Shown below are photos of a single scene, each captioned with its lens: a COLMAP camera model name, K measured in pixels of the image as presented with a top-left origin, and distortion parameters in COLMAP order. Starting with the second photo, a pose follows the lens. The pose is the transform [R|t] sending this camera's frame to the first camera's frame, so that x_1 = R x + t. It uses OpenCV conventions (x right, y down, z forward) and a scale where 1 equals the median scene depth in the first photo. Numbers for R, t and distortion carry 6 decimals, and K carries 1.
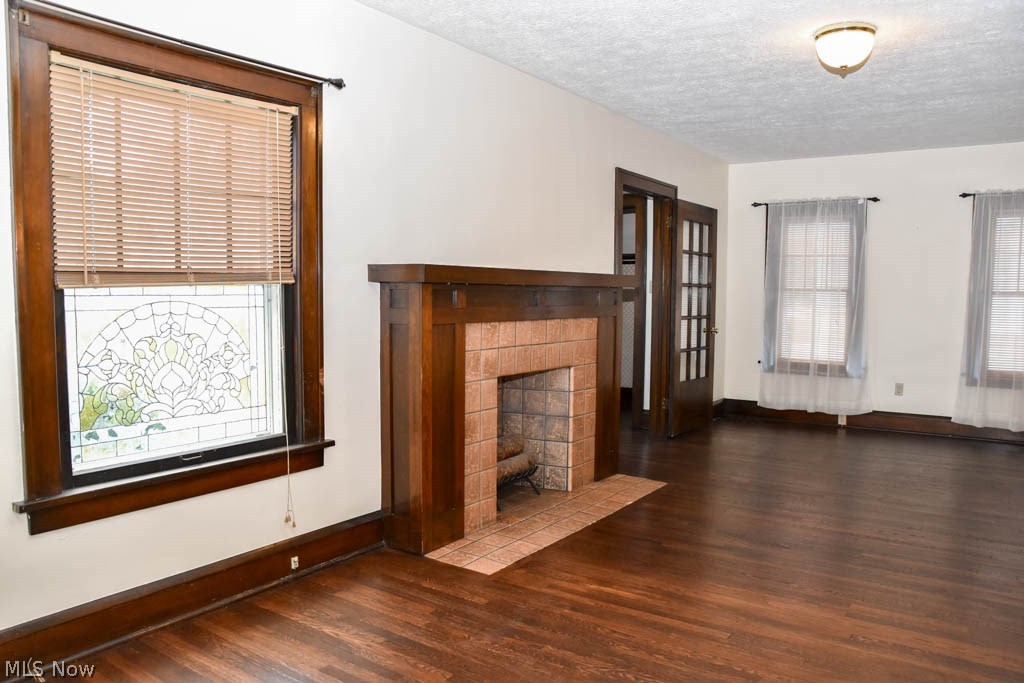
lens RADIAL K [[774.1, 0, 512.0], [0, 774.1, 341.5], [0, 0, 1]] dist [-0.067935, -0.000876]
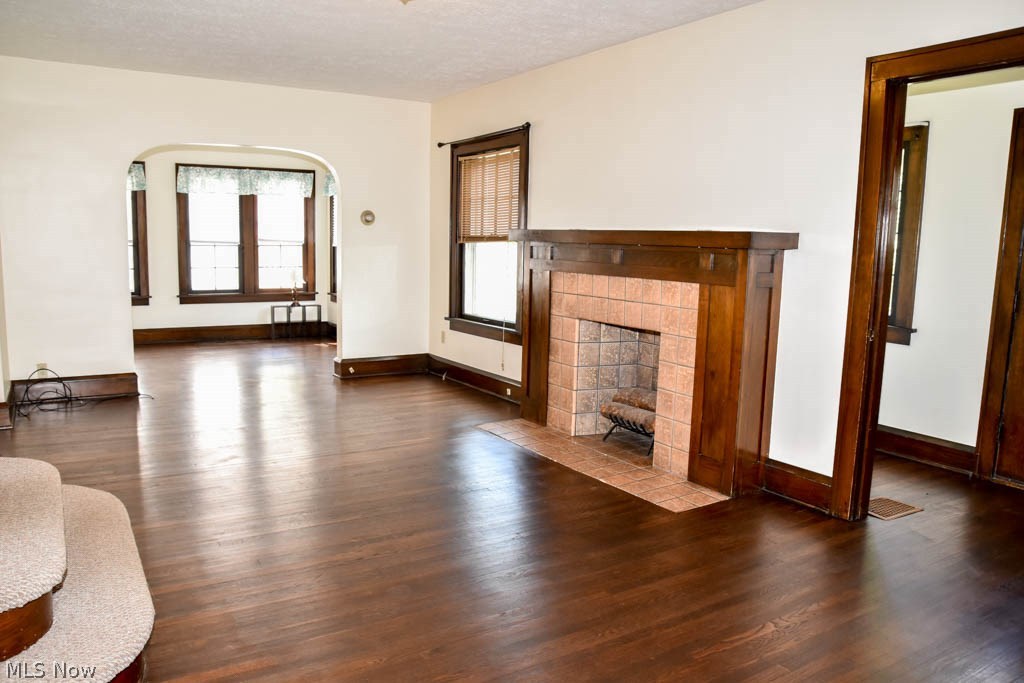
lens RADIAL K [[757.3, 0, 512.0], [0, 757.3, 341.5], [0, 0, 1]] dist [0.002377, 0.000176]
pose [[-0.399412, 0.099909, -0.911311, 1.118976], [-0.089496, 0.985047, 0.147217, -0.085186], [0.912393, 0.140359, -0.384498, 1.372540]]
